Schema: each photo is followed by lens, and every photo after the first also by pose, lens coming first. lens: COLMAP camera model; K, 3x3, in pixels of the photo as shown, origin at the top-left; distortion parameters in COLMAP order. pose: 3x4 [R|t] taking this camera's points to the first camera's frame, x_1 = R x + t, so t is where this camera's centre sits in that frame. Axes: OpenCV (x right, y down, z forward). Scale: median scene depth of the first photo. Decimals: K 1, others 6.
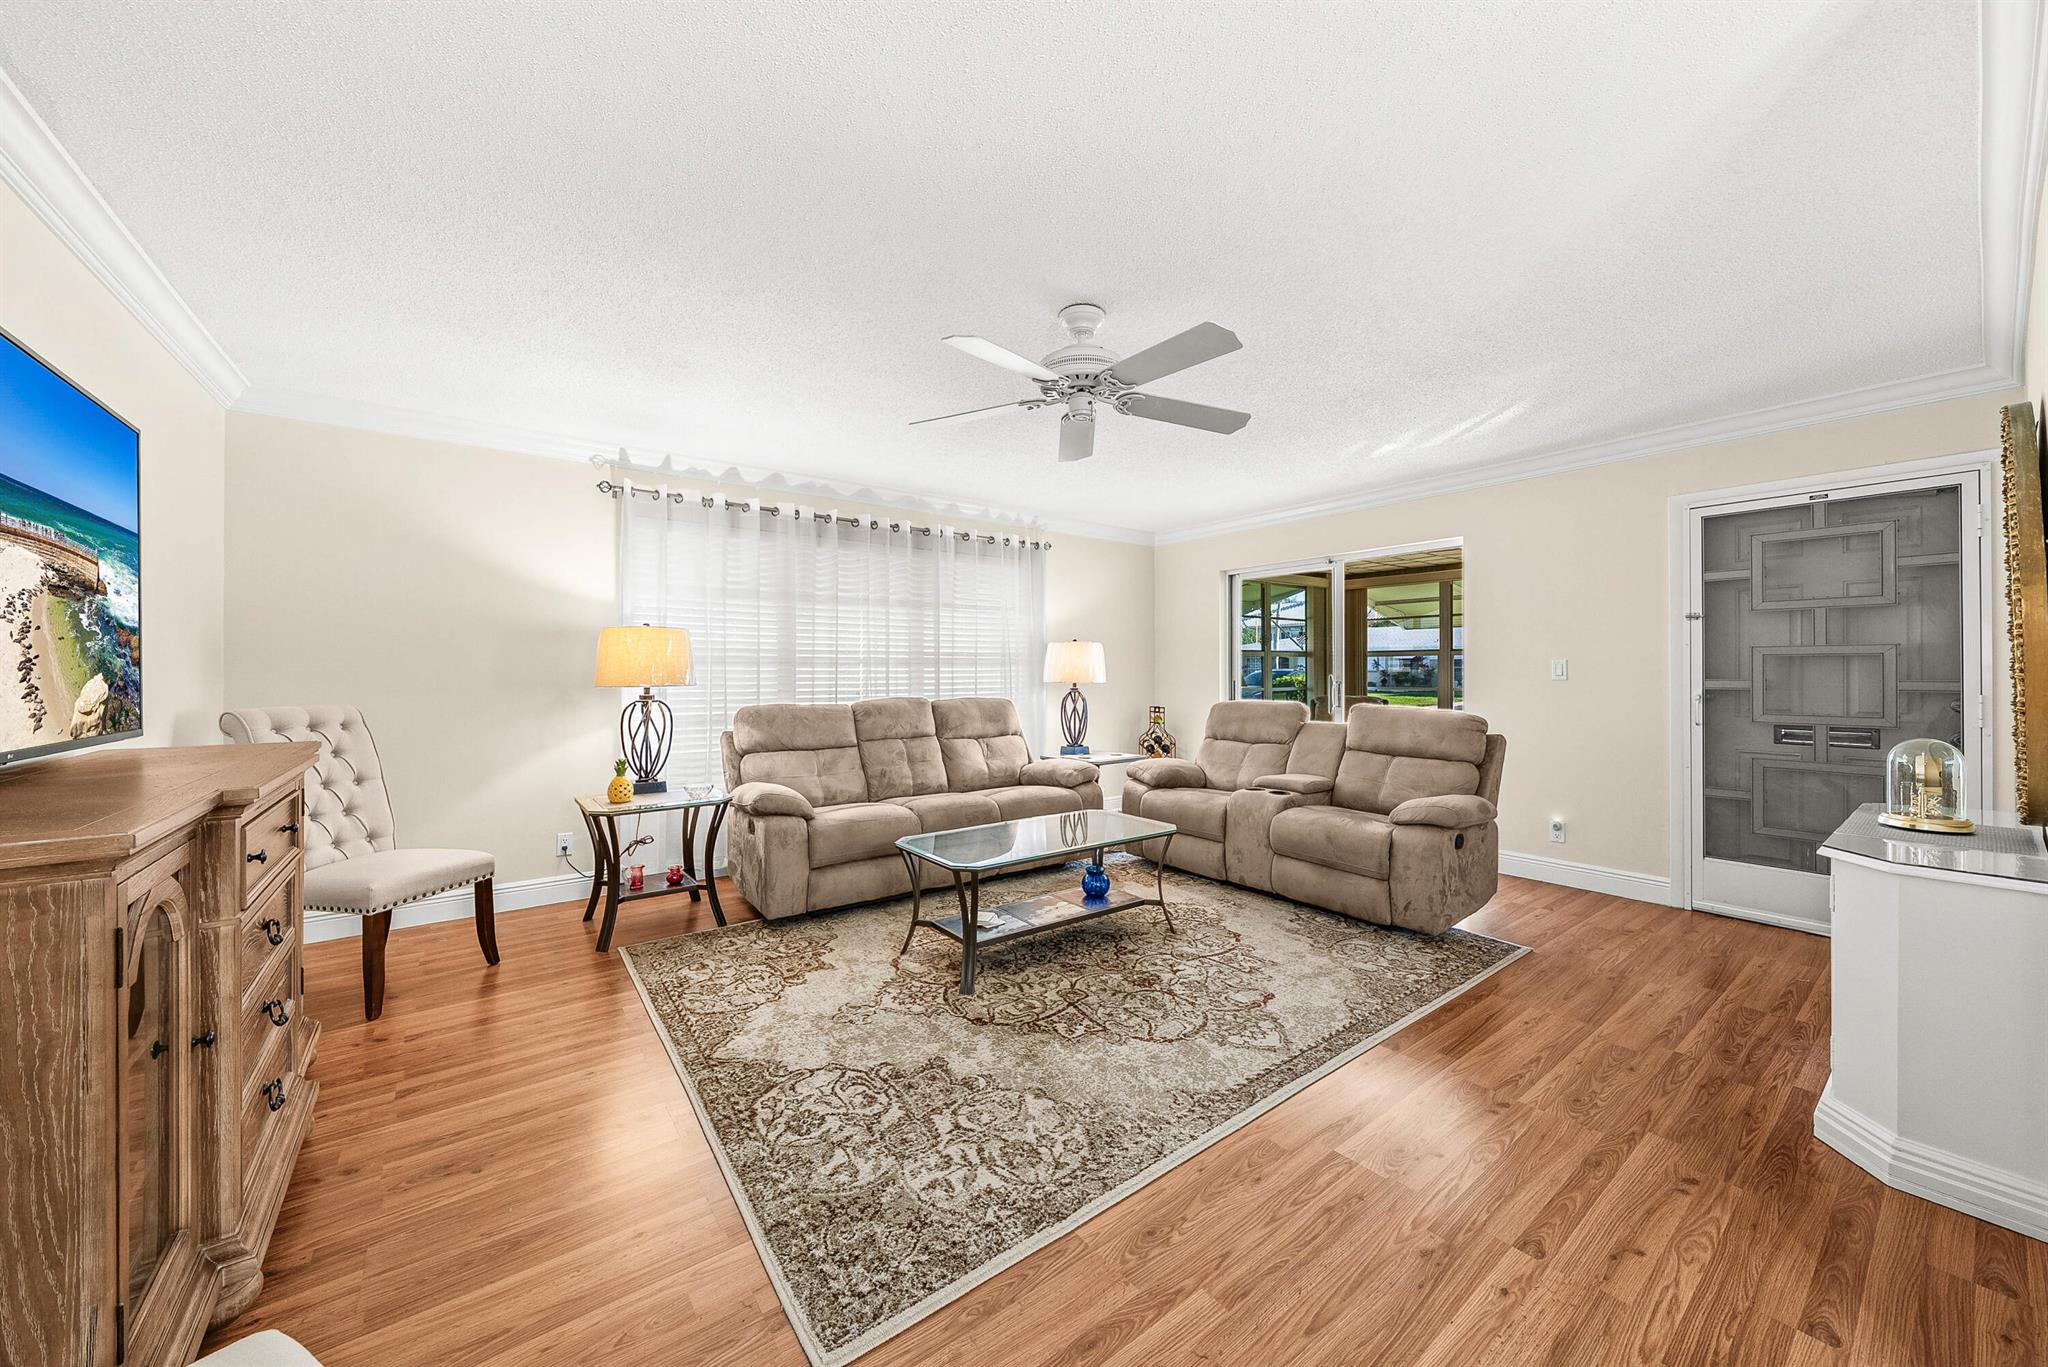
lens RADIAL K [[727.4, 0, 1012.7], [0, 727.4, 667.7], [0, 0, 1]] dist [-0.000660, -0.000177]
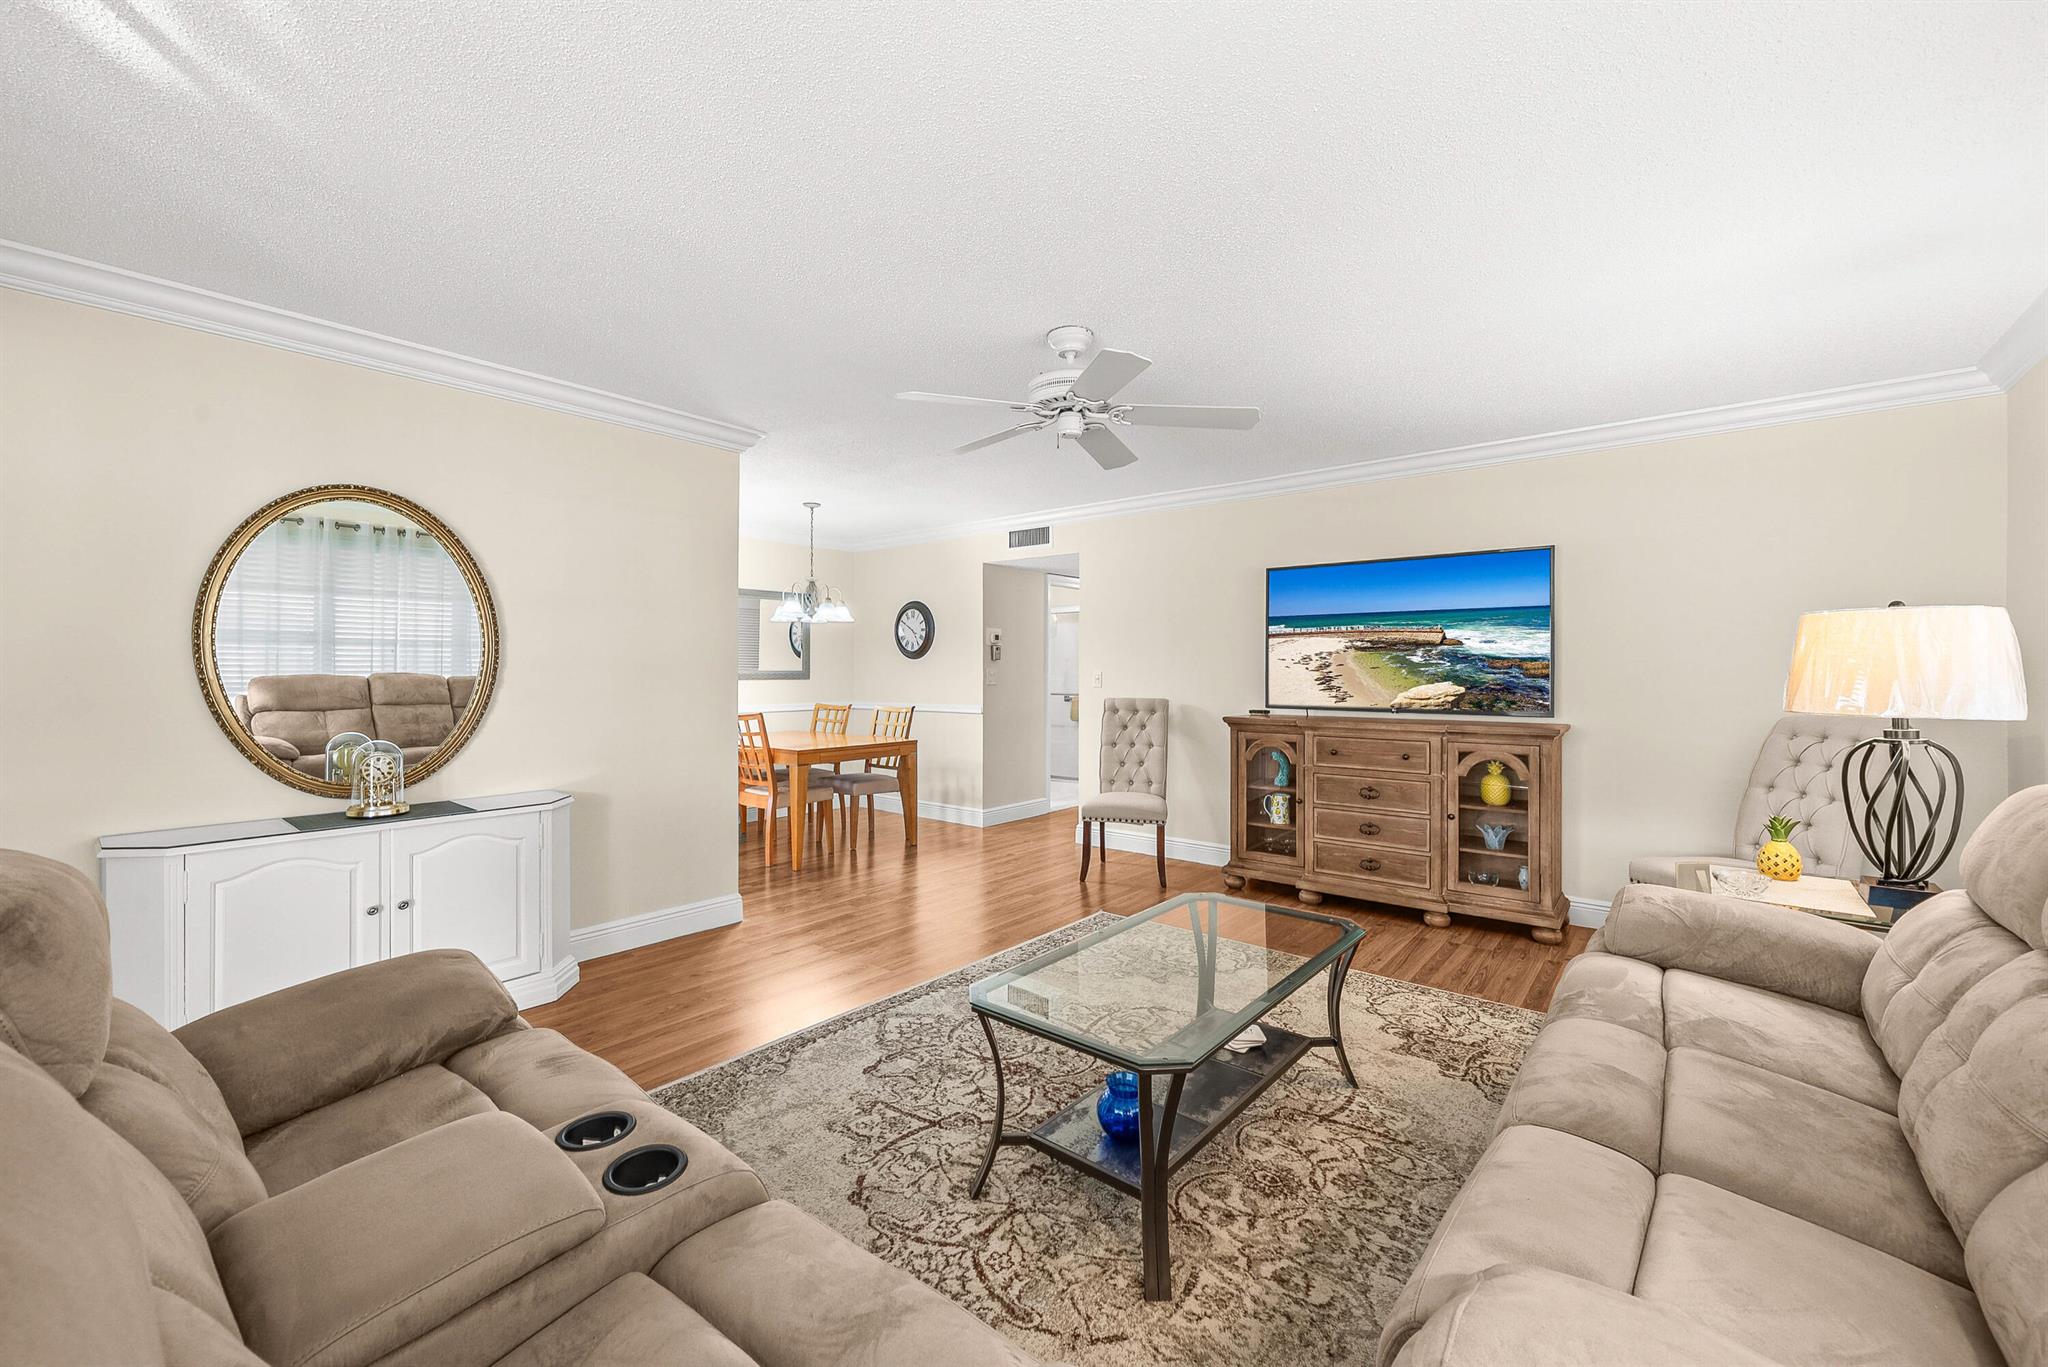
lens RADIAL K [[804.4, 0, 1029.7], [0, 804.4, 683.2], [0, 0, 1]] dist [-0.002318, -0.000039]
pose [[-0.967682, 0.004623, -0.252131, 0.387128], [0.002951, 0.999971, 0.007010, -0.005036], [0.252156, 0.006039, -0.967668, 1.857824]]
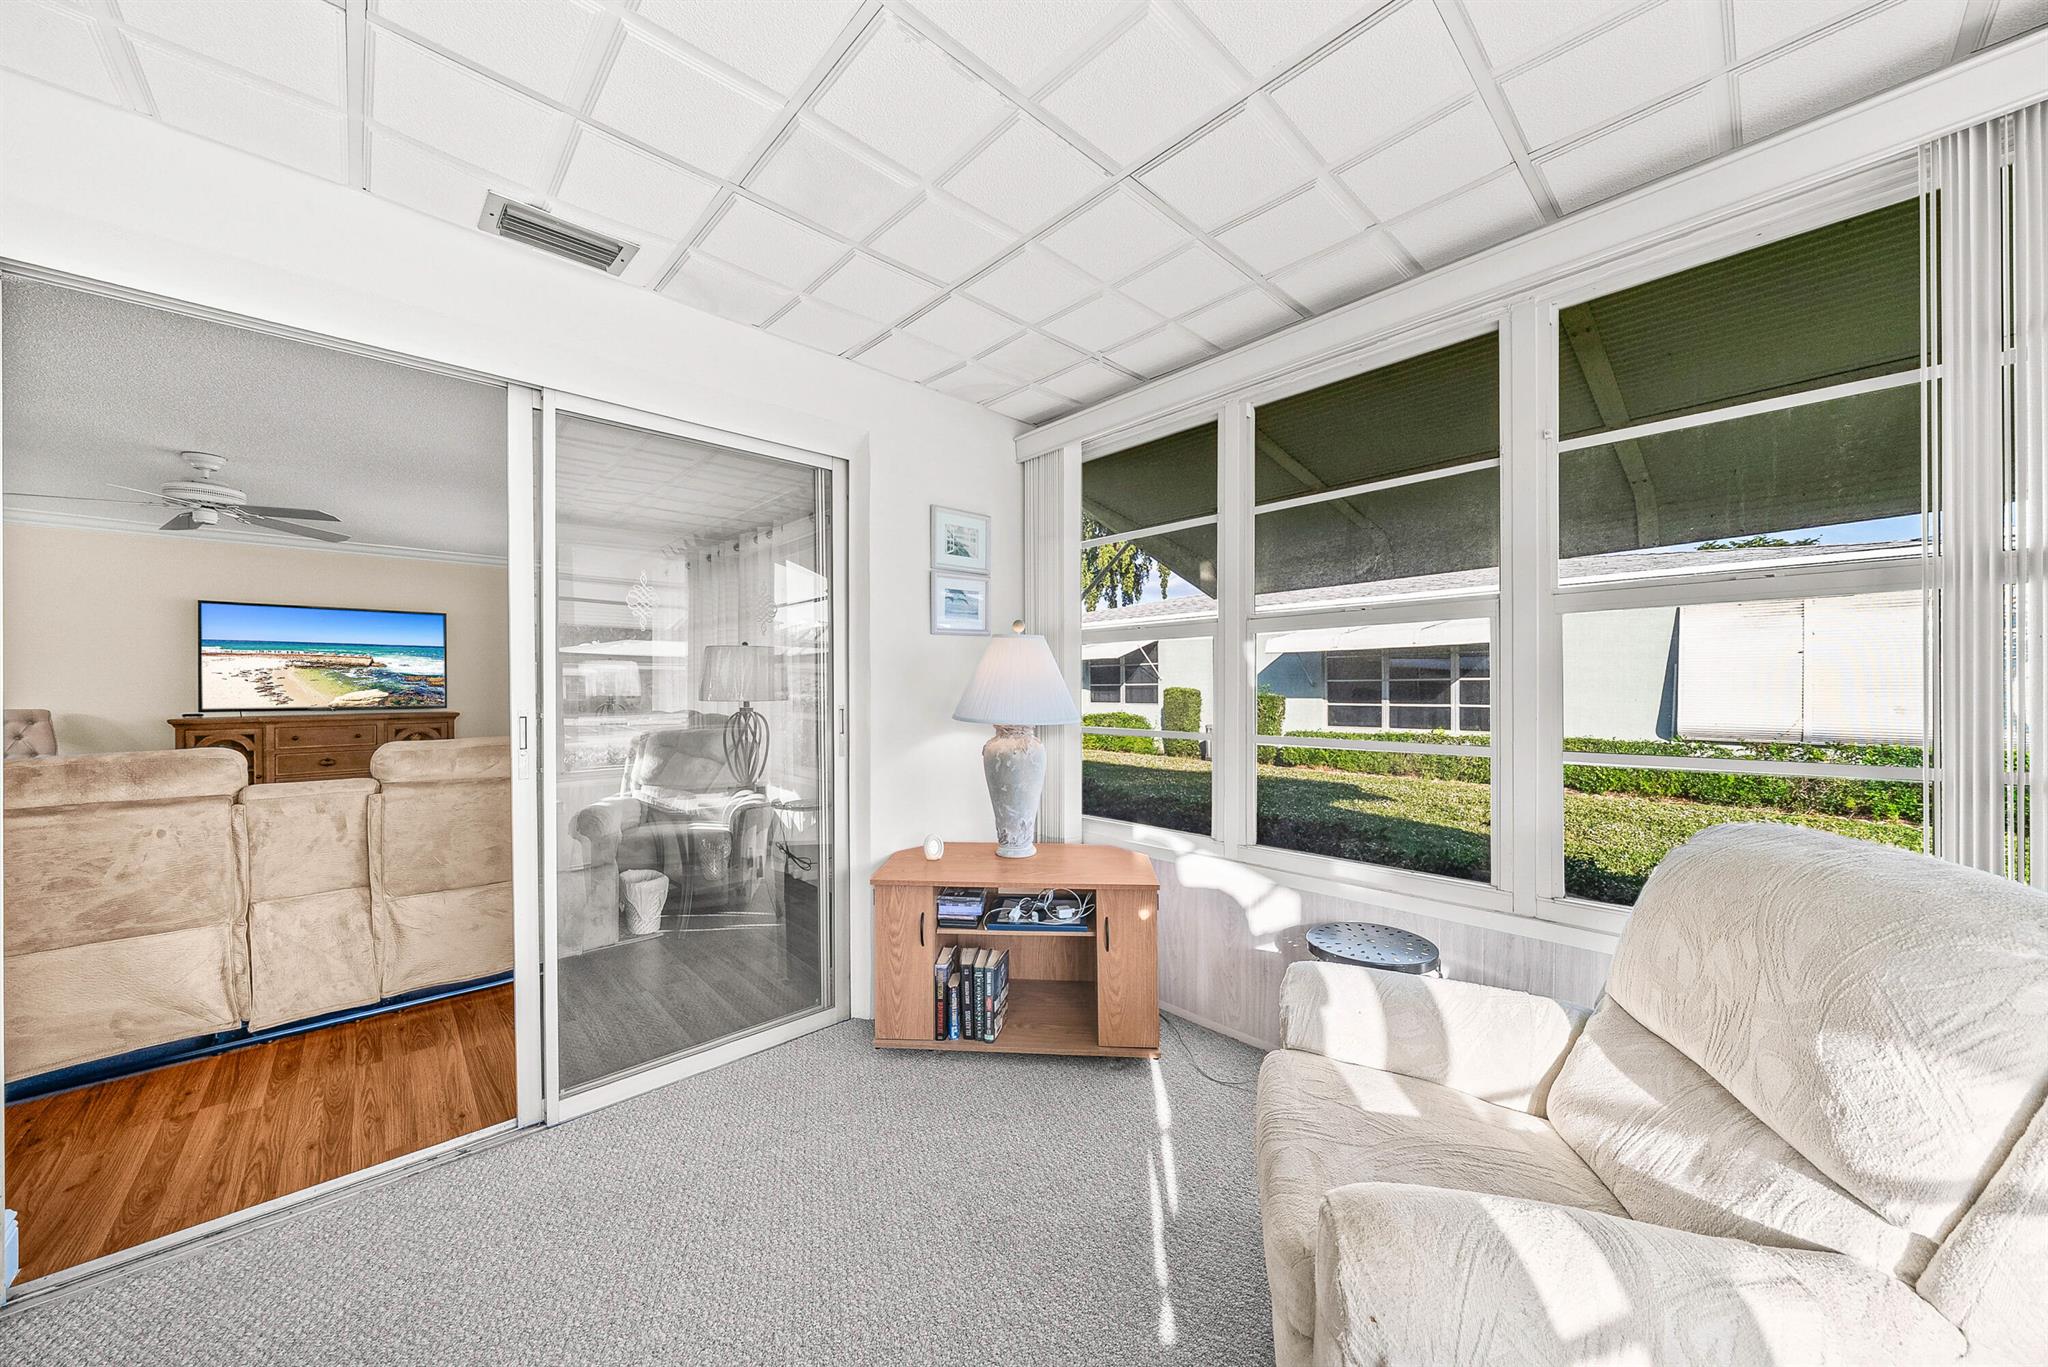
lens RADIAL K [[727.4, 0, 1020.1], [0, 727.4, 690.1], [0, 0, 1]] dist [-0.000660, -0.000177]
pose [[0.096880, 0.004576, -0.995286, 1.627506], [0.009247, 0.999942, 0.005498, 0.013526], [0.995253, -0.009736, 0.096832, 2.320410]]
